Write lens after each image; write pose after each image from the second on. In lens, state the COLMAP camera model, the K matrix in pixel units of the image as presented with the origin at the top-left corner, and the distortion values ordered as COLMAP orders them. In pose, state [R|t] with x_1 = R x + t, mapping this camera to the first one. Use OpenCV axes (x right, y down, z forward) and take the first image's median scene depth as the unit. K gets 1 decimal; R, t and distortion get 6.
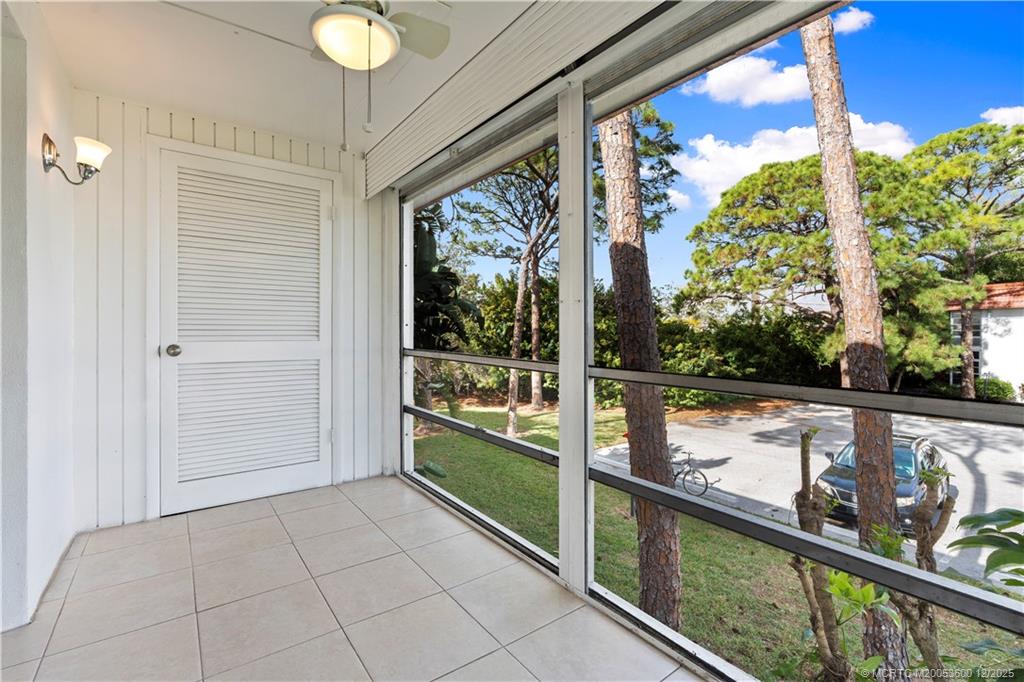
lens RADIAL K [[461.9, 0, 507.1], [0, 461.9, 330.4], [0, 0, 1]] dist [-0.004415, 0.001640]
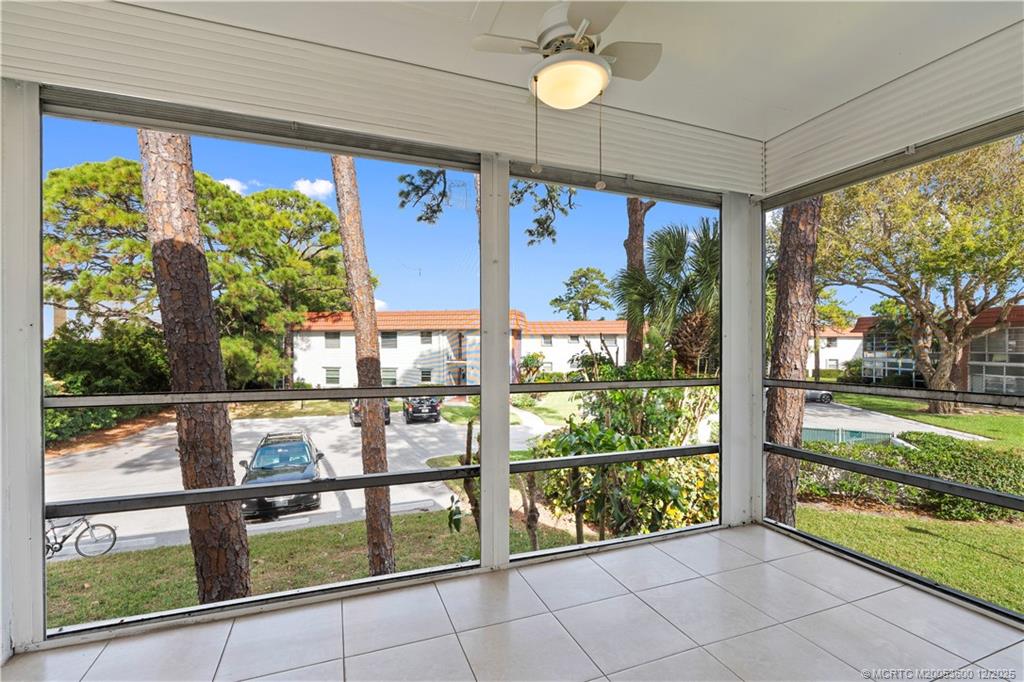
lens RADIAL K [[461.9, 0, 505.4], [0, 461.9, 347.5], [0, 0, 1]] dist [-0.004415, 0.001640]
pose [[0.269938, -0.005756, 0.962860, -0.104762], [0.002287, 0.999983, 0.005336, -0.003066], [-0.962875, 0.000762, 0.269947, 0.065986]]
